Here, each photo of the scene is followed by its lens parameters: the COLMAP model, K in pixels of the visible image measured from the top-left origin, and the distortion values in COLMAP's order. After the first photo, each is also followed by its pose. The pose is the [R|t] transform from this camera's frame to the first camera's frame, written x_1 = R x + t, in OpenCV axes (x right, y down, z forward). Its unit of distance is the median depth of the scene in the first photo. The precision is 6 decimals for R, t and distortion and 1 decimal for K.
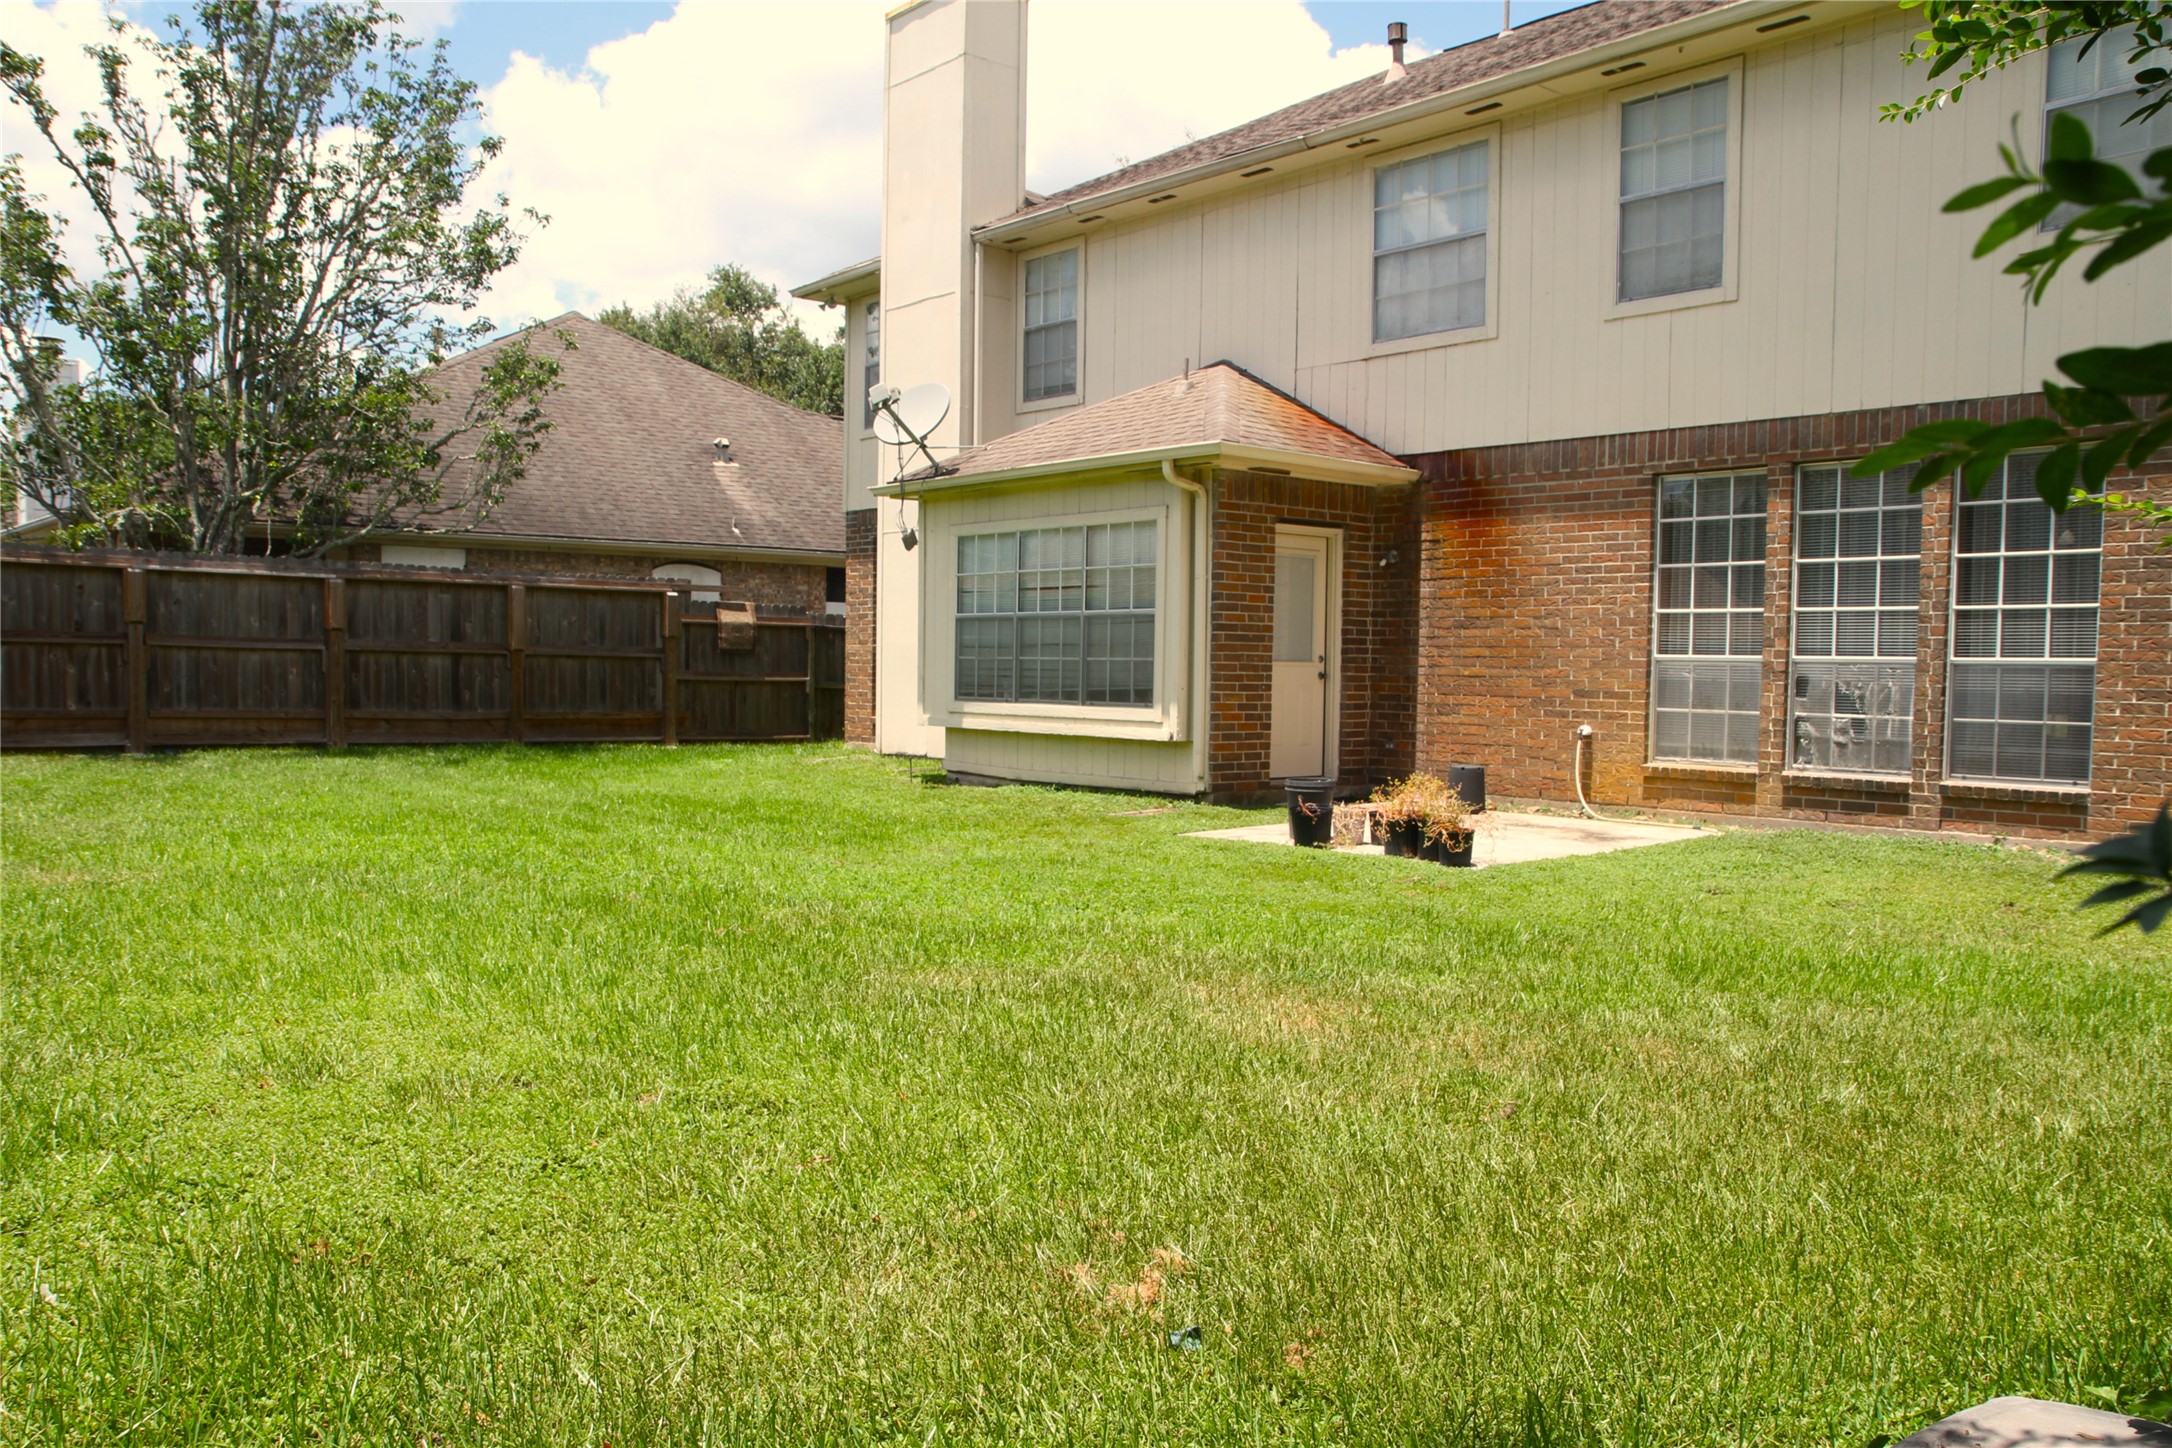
lens RADIAL K [[1595.8, 0, 1088.1], [0, 1595.8, 729.2], [0, 0, 1]] dist [-0.059800, -0.000201]
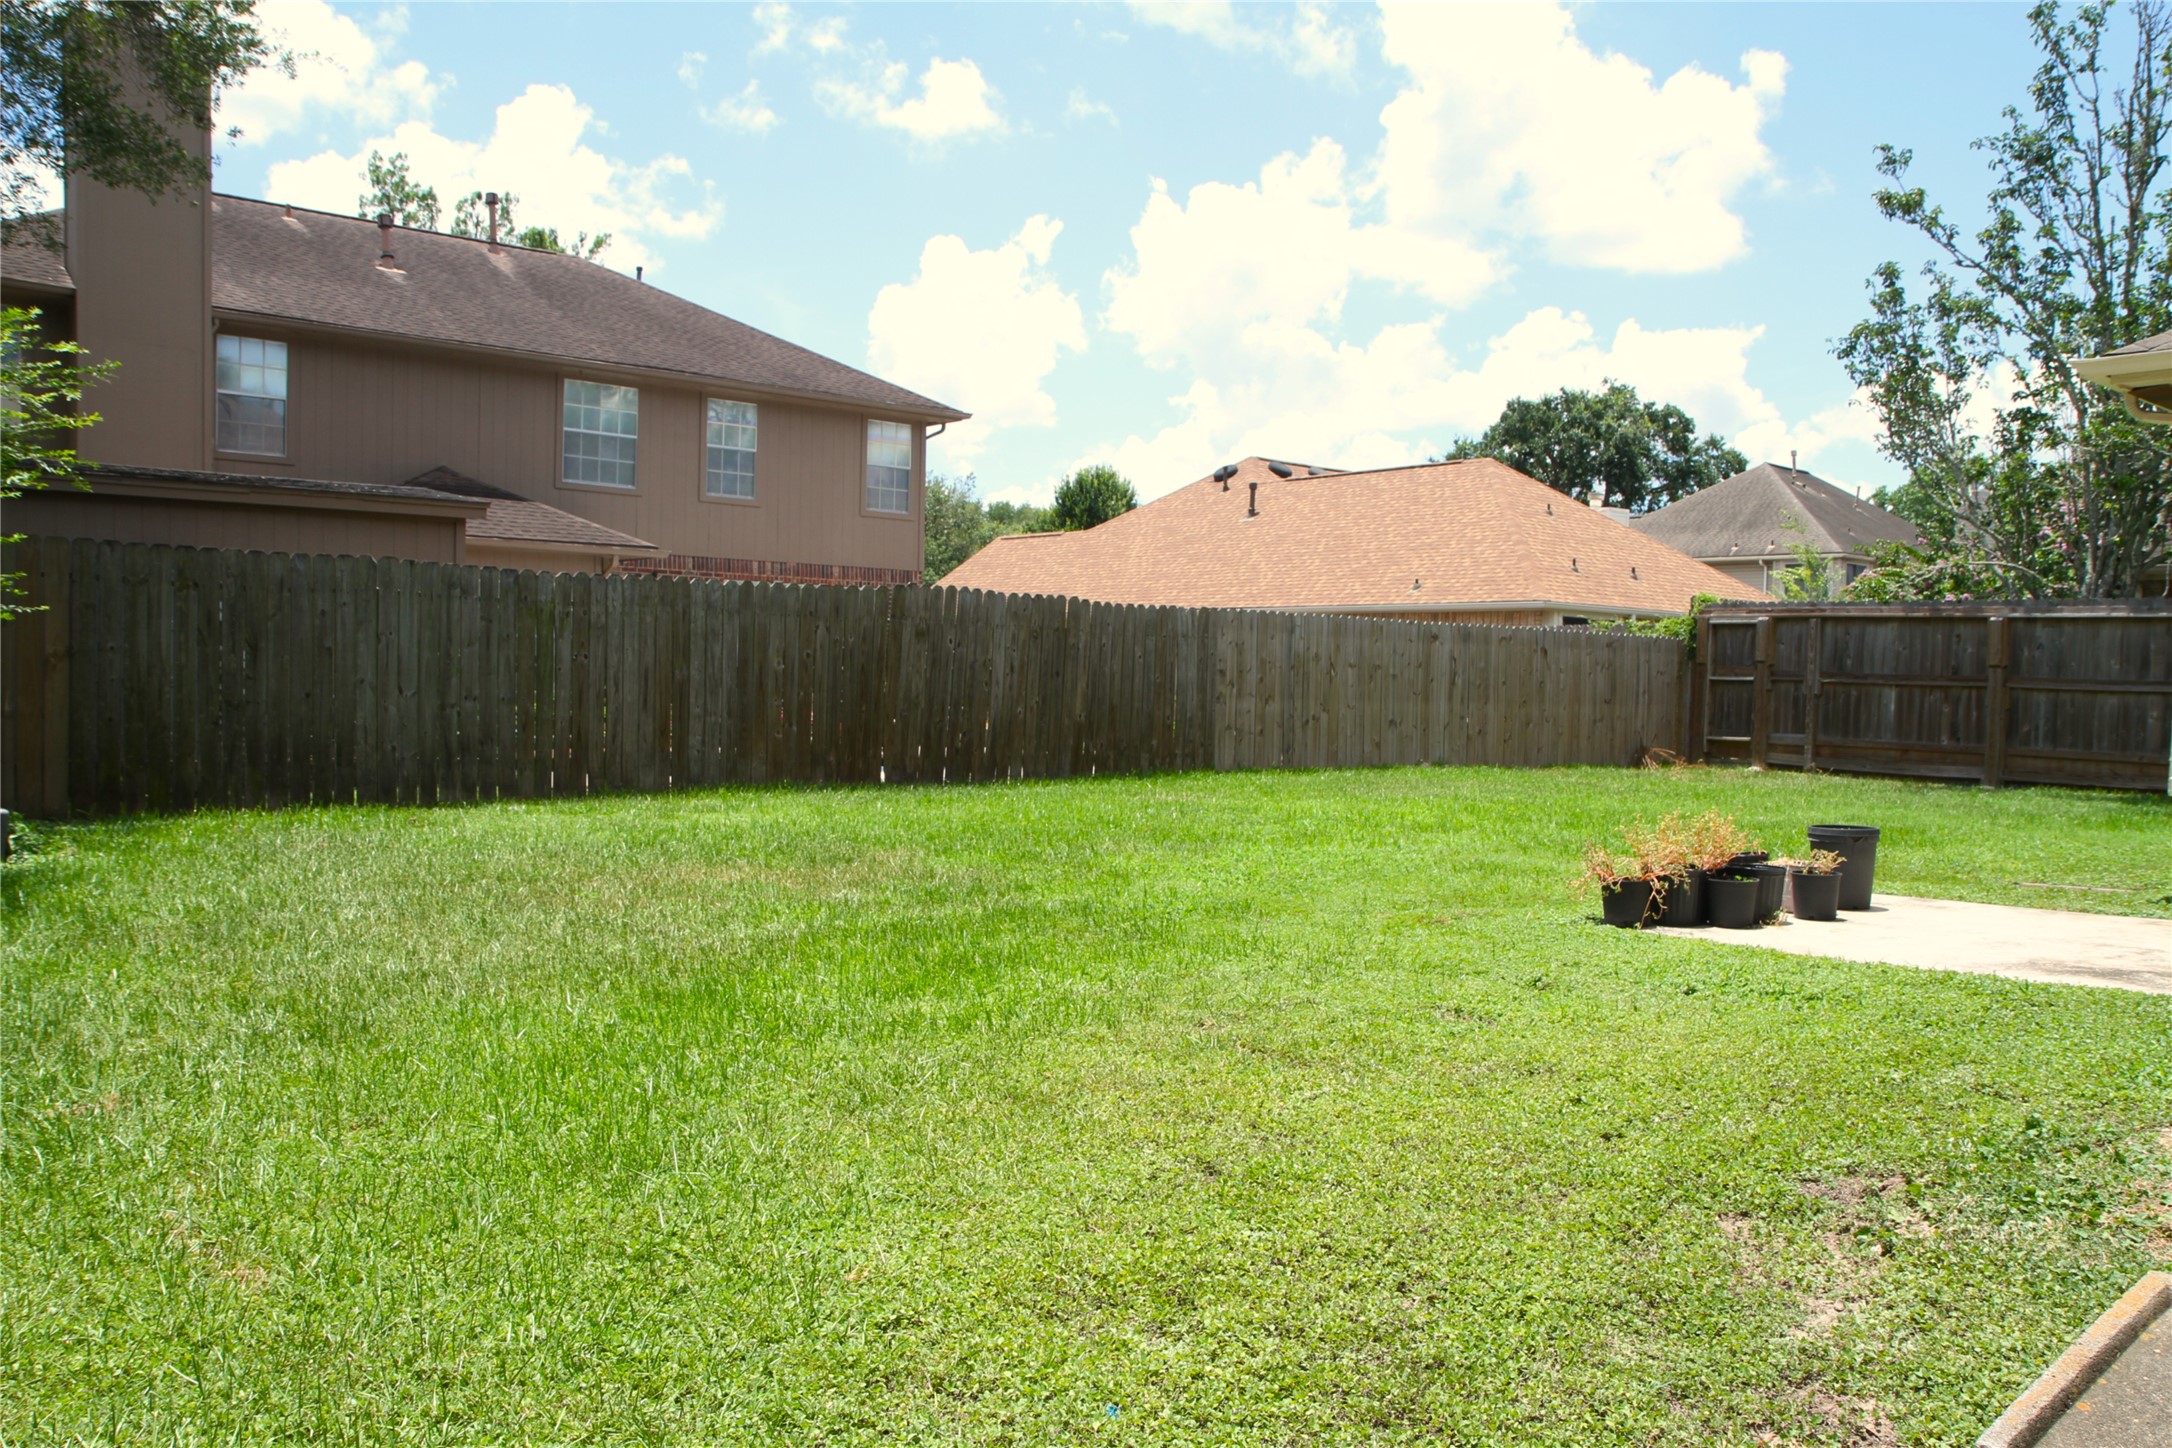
lens RADIAL K [[1595.8, 0, 1089.6], [0, 1595.8, 723.6], [0, 0, 1]] dist [-0.059800, -0.000201]
pose [[0.004206, 0.008724, -0.999953, 0.478087], [-0.066210, 0.997770, 0.008427, 0.003822], [0.997797, 0.066172, 0.004775, 0.369008]]
